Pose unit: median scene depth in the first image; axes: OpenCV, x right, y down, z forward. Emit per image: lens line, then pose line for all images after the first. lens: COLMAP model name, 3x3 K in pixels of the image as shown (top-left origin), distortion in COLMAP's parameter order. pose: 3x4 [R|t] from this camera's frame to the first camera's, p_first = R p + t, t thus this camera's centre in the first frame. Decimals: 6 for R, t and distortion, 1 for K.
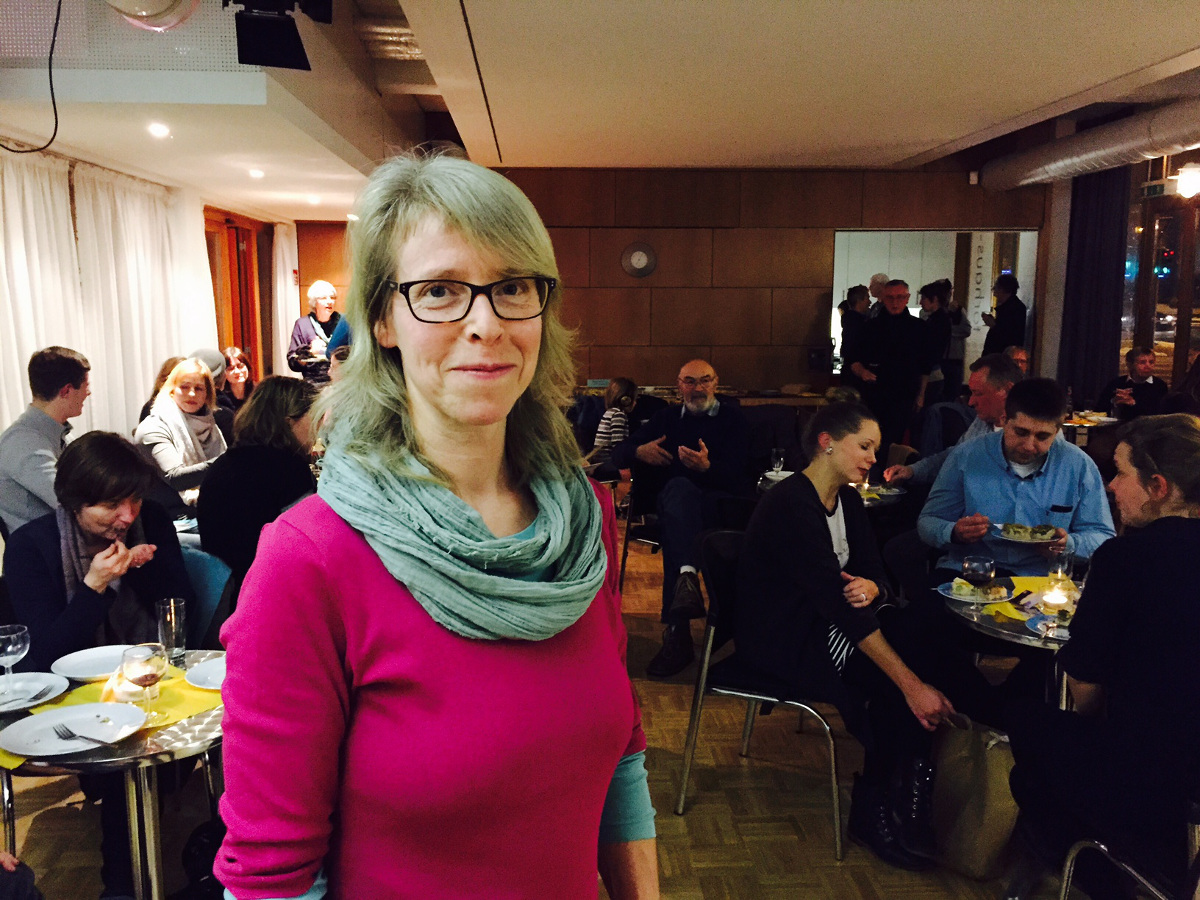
lens RADIAL K [[1067.6, 0, 604.2], [0, 1067.6, 444.8], [0, 0, 1]] dist [0.102491, -0.092640]
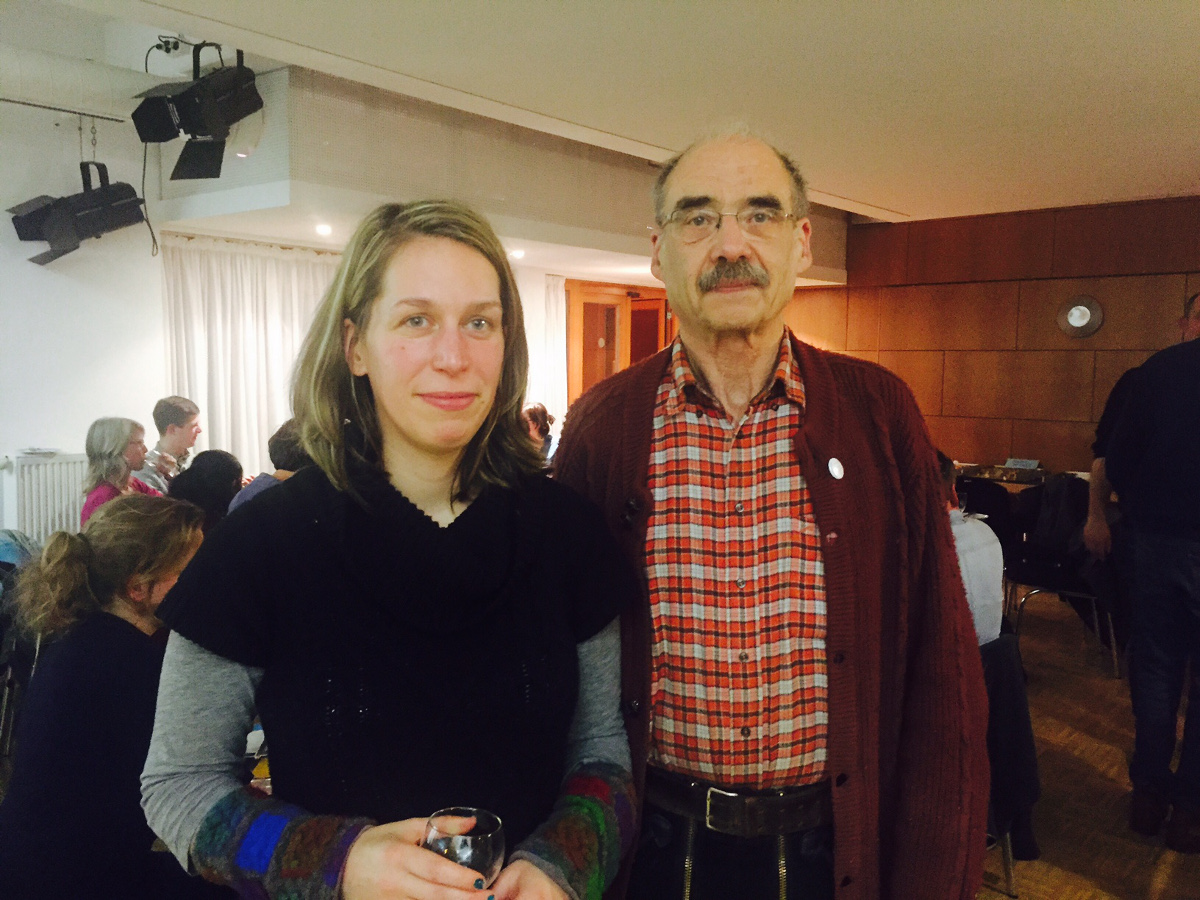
lens RADIAL K [[1067.6, 0, 595.6], [0, 1067.6, 448.3], [0, 0, 1]] dist [0.102491, -0.092640]
pose [[0.734368, 0.063046, -0.675818, 0.389979], [-0.099507, 0.994919, -0.015313, -0.027683], [0.671418, 0.078494, 0.736910, 0.177673]]
